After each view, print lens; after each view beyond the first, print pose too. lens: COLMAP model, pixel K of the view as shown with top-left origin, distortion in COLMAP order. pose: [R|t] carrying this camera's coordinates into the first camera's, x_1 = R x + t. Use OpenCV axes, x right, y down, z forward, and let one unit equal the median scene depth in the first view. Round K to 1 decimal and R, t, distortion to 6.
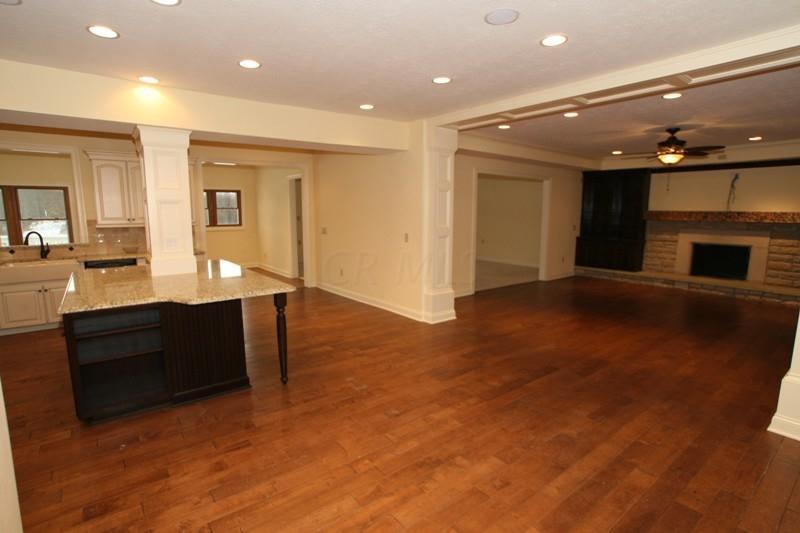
lens RADIAL K [[399.0, 0, 397.0], [0, 399.0, 267.2], [0, 0, 1]] dist [-0.025657, 0.007912]
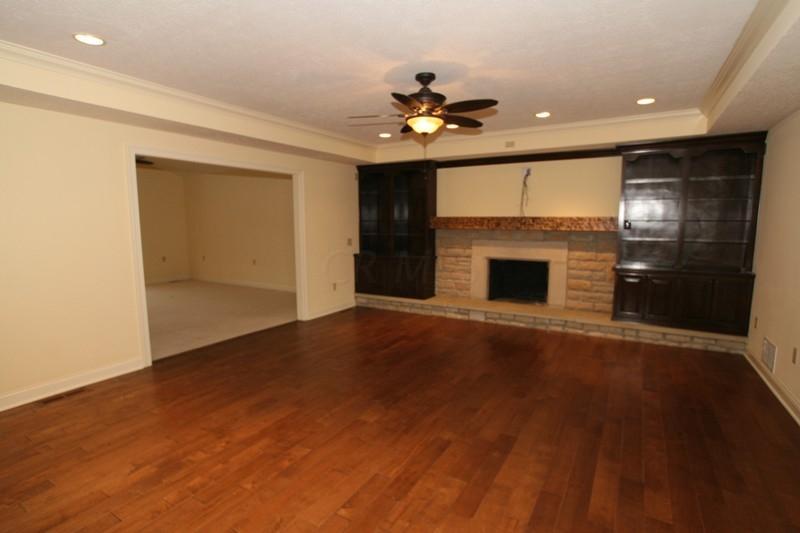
lens RADIAL K [[399.0, 0, 399.2], [0, 399.0, 265.3], [0, 0, 1]] dist [-0.025657, 0.007912]
pose [[0.934067, -0.044191, 0.354352, 0.332672], [0.055850, 0.998180, -0.022738, -0.042162], [-0.352702, 0.041030, 0.934836, 0.355959]]
